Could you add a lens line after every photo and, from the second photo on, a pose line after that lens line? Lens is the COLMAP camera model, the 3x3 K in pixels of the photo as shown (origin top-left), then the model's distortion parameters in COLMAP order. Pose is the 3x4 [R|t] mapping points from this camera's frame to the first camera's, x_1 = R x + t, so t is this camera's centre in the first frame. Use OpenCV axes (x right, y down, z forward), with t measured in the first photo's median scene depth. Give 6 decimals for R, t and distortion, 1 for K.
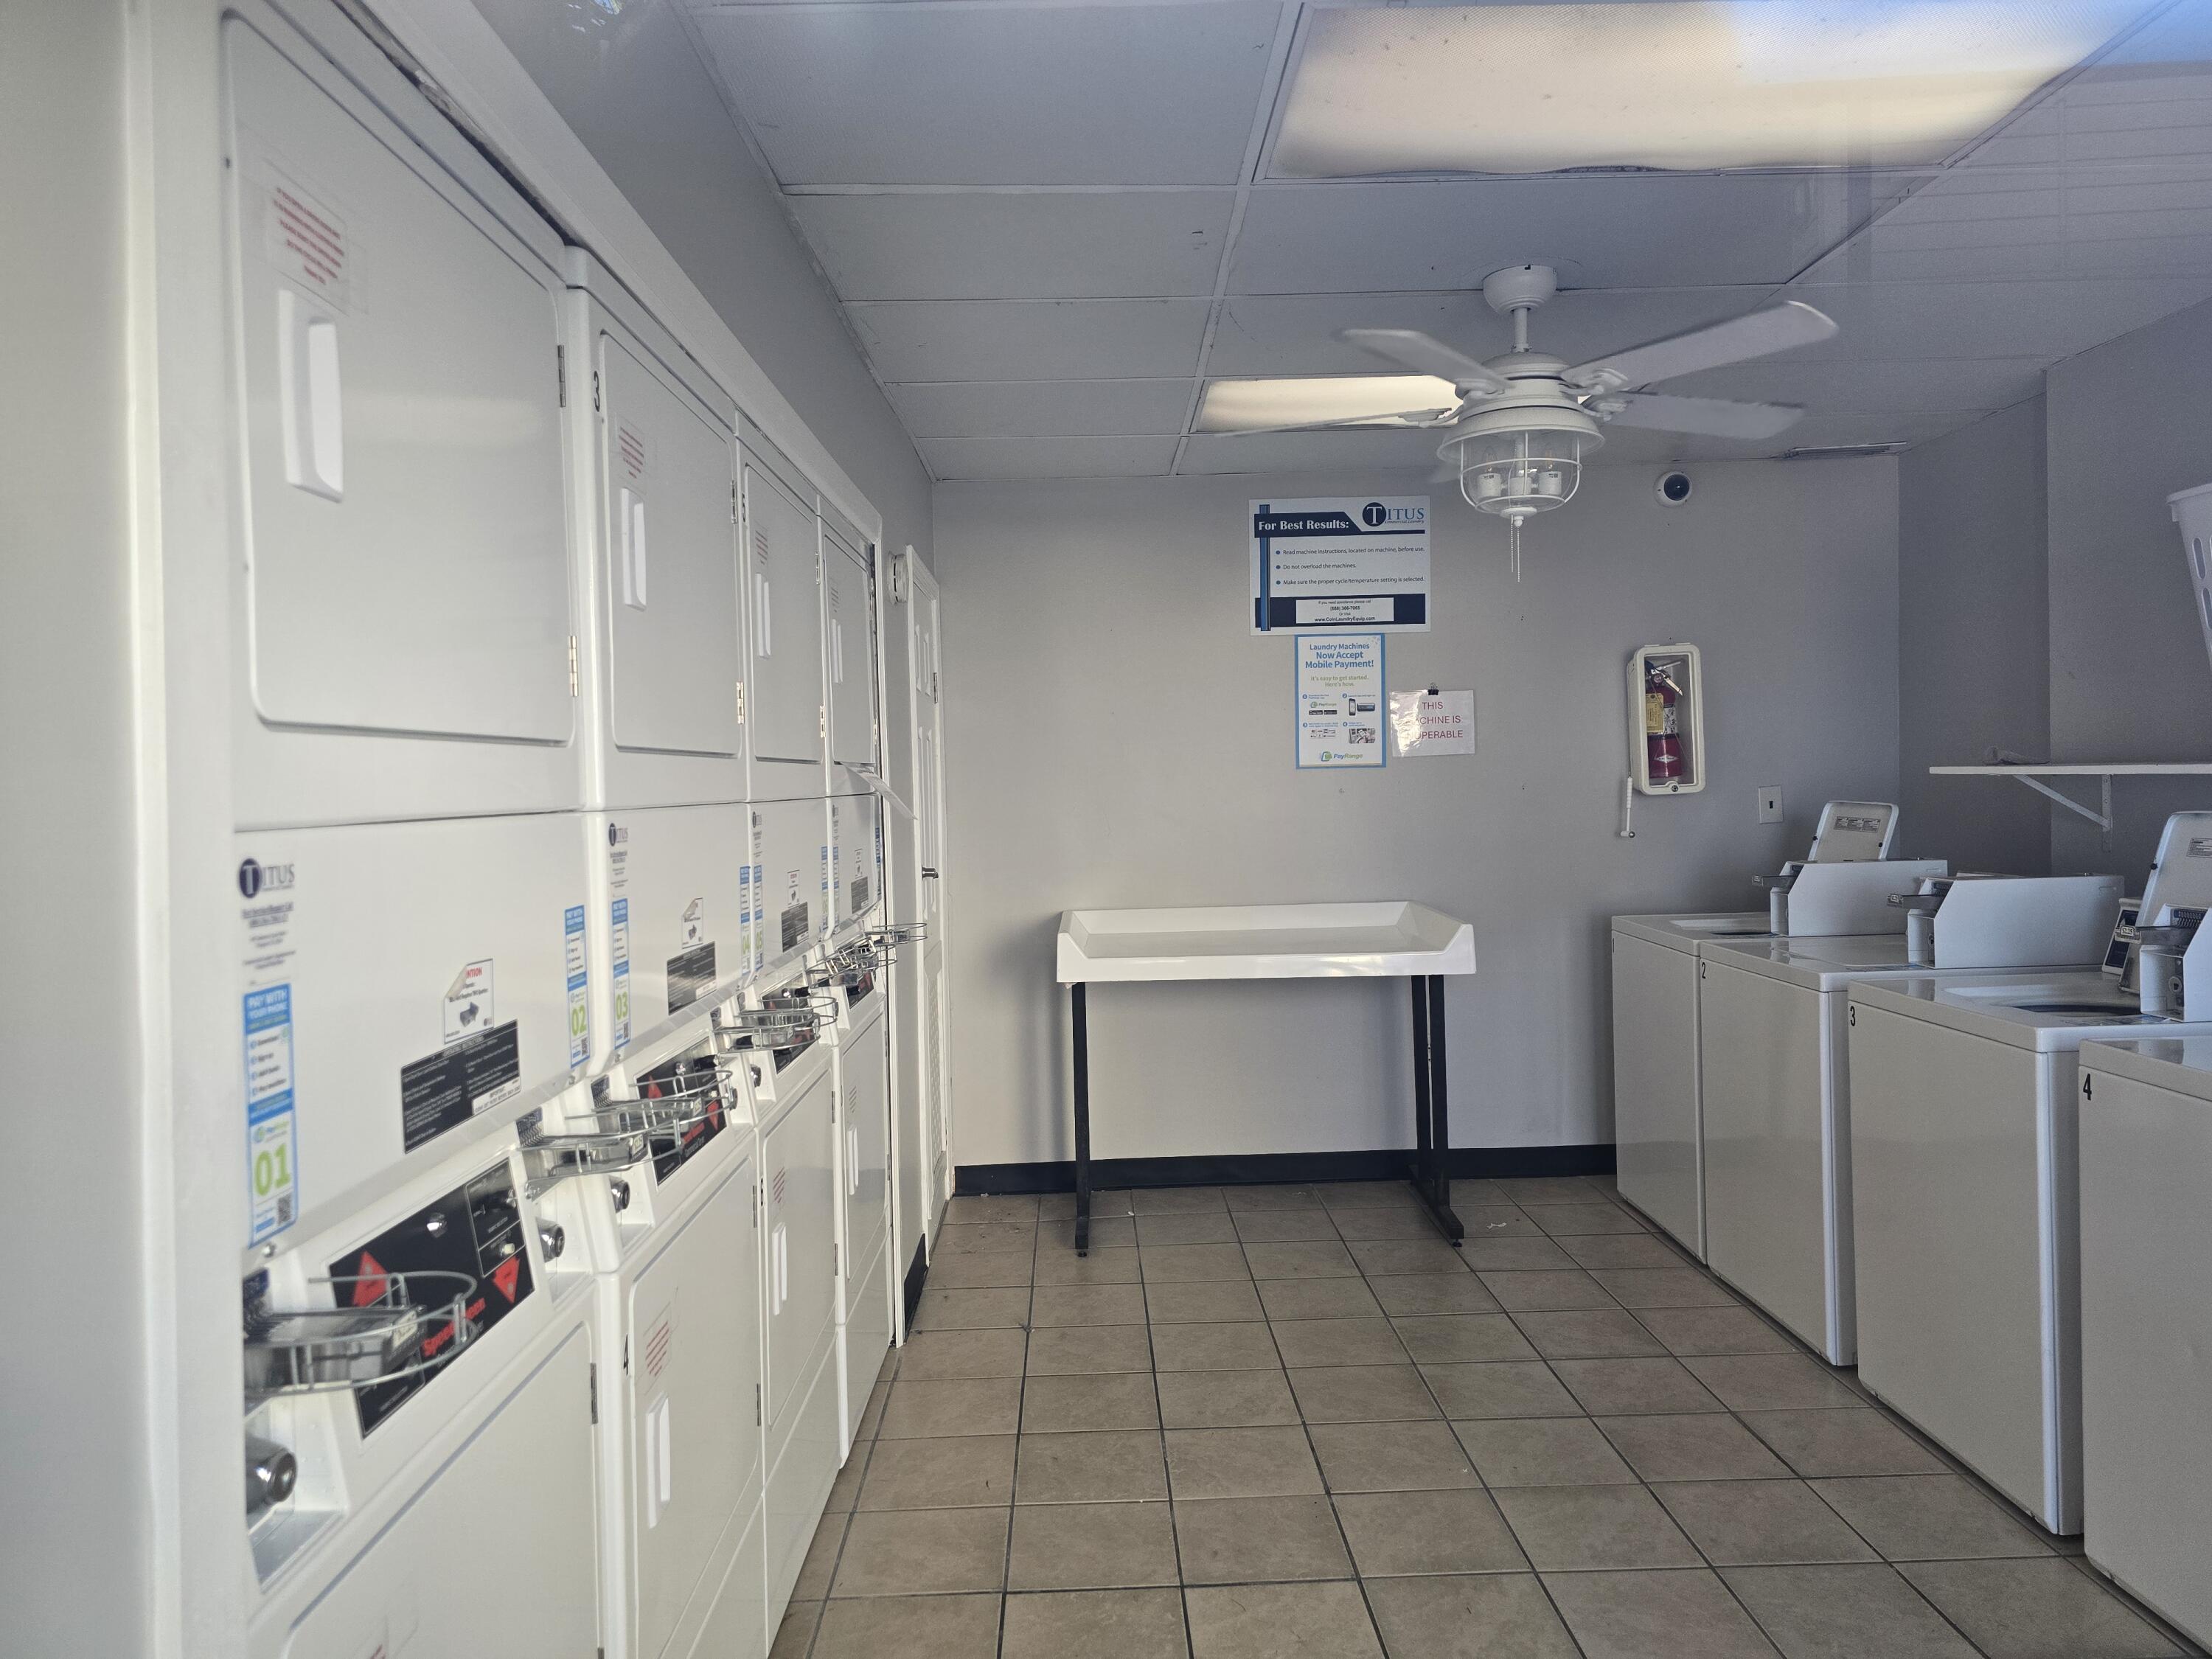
lens RADIAL K [[1466.4, 0, 1117.9], [0, 1466.4, 823.8], [0, 0, 1]] dist [0.064591, -0.058593]
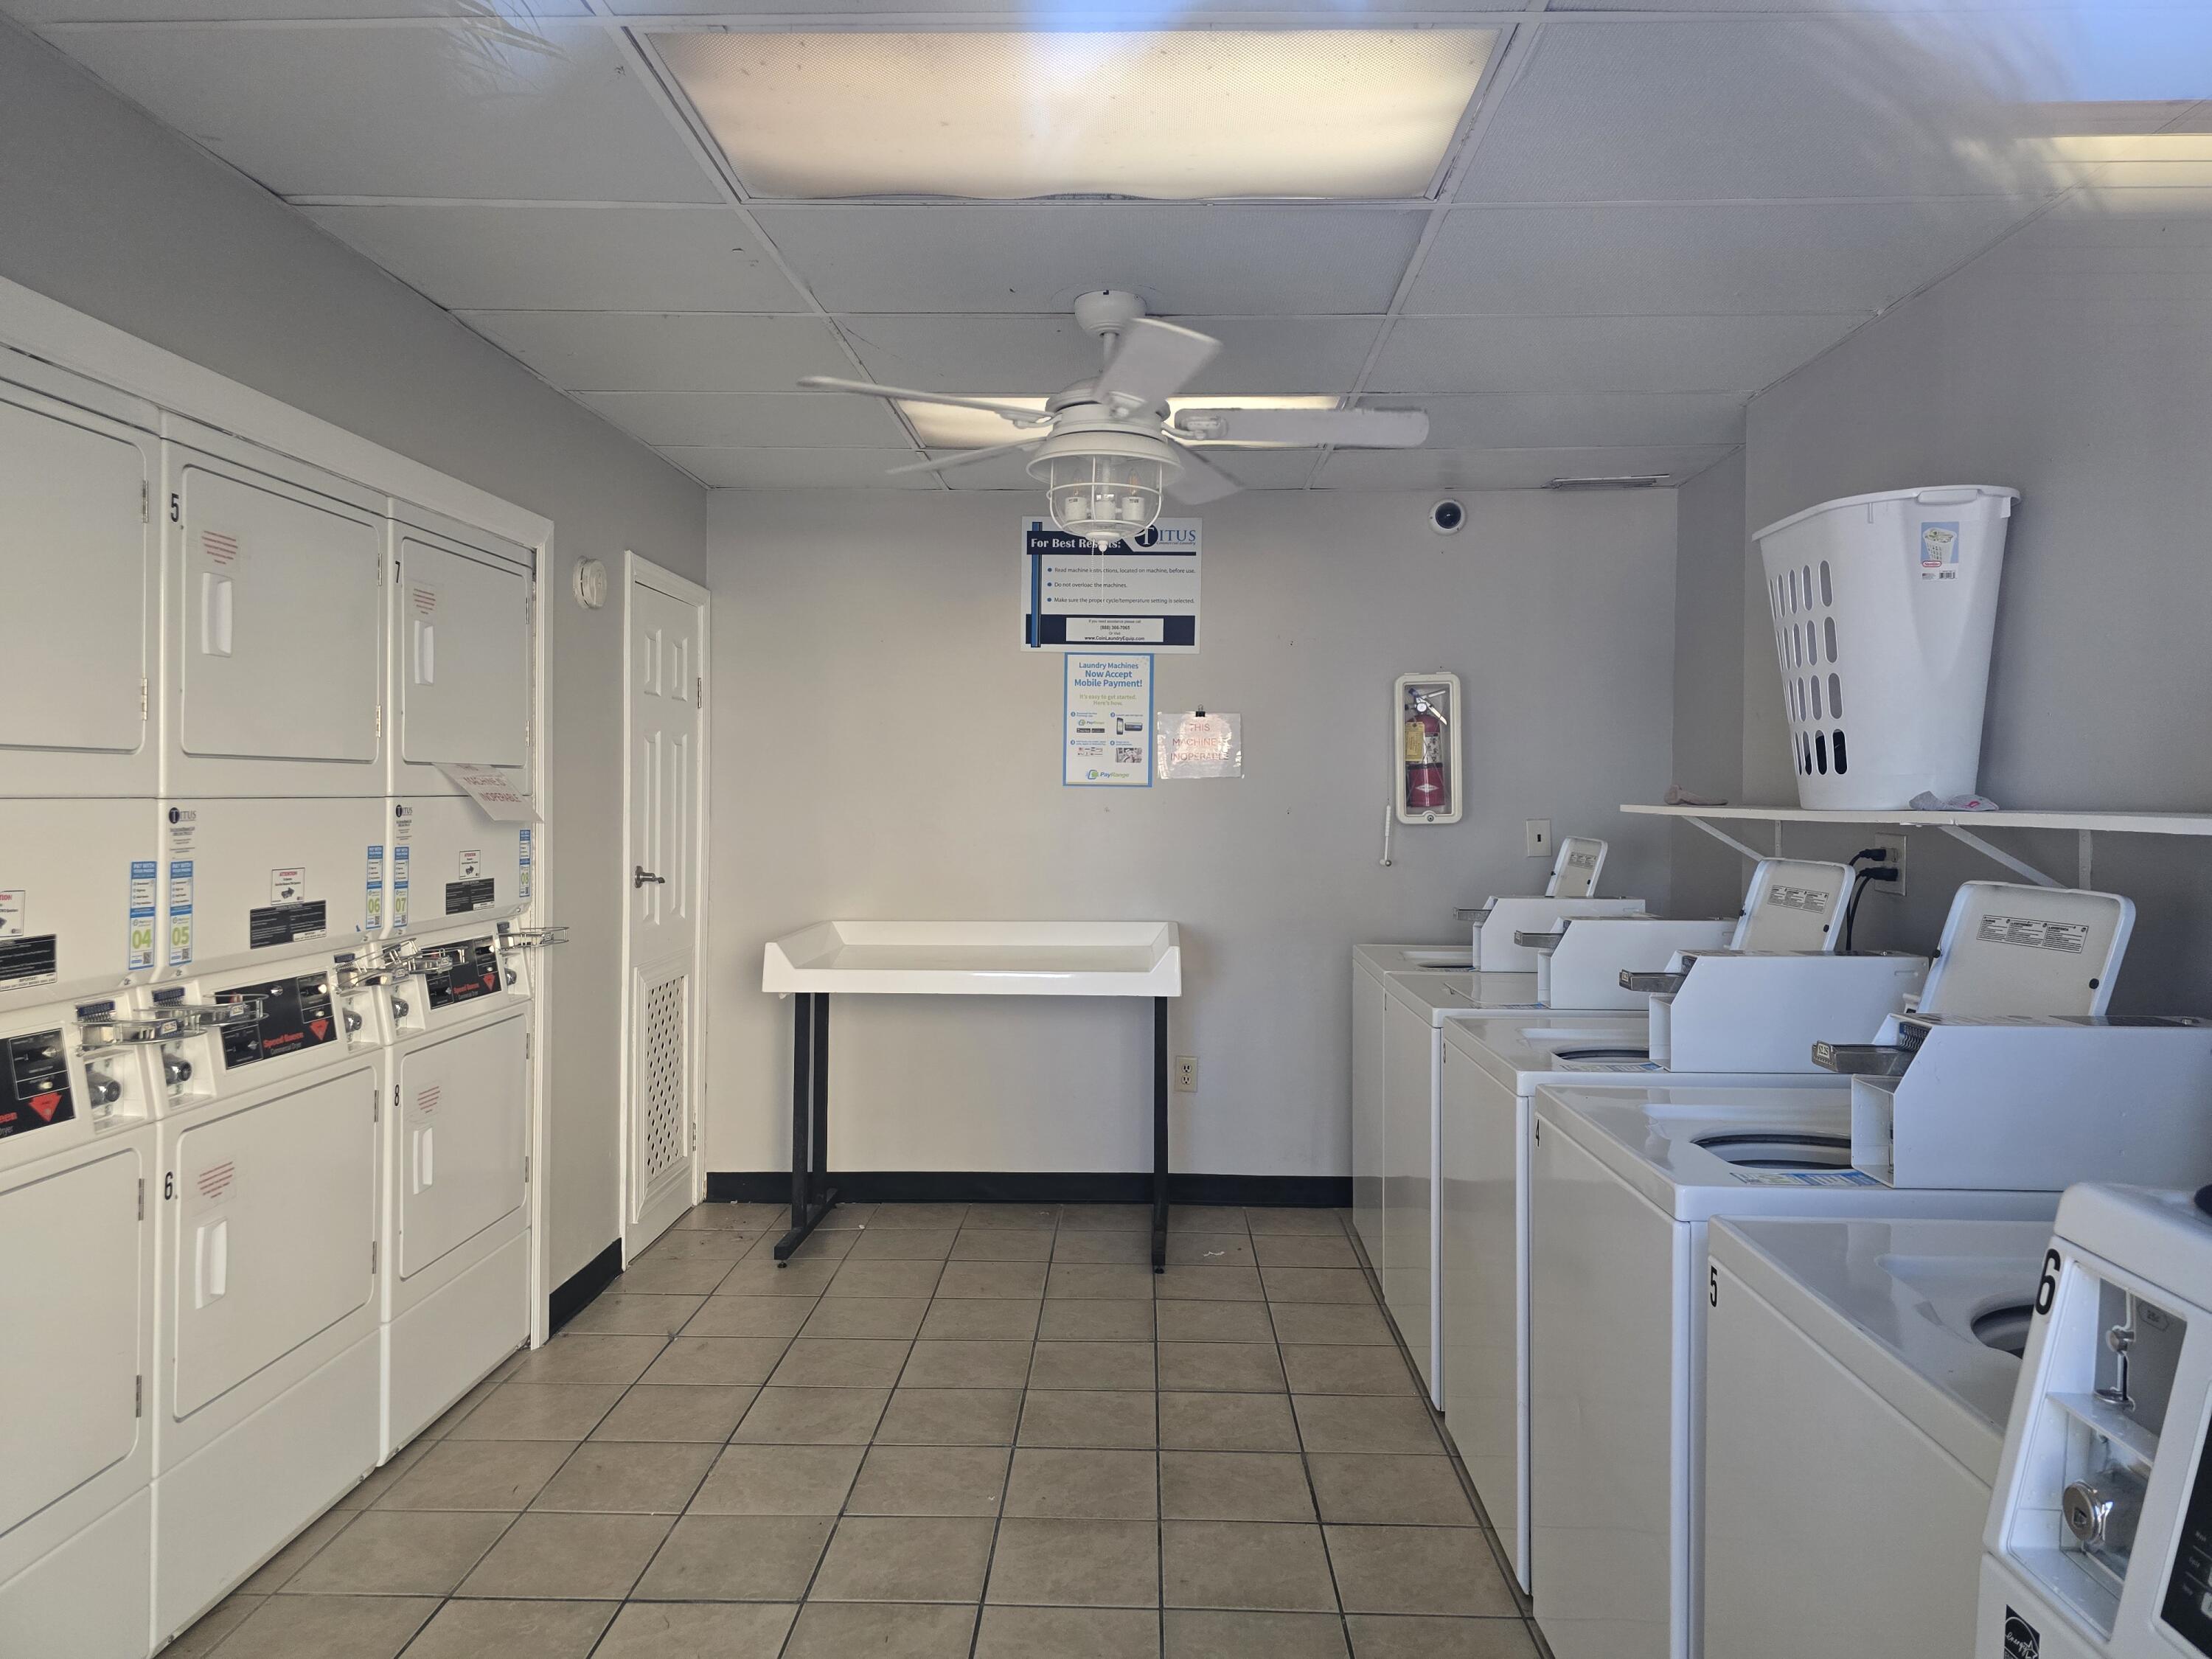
lens RADIAL K [[1468.1, 0, 1109.2], [0, 1468.1, 812.2], [0, 0, 1]] dist [0.073504, -0.067097]
pose [[0.998208, 0.033162, -0.049812, 0.215989], [-0.034003, 0.999292, -0.016122, -0.004971], [0.049242, 0.017787, 0.998628, 0.003904]]
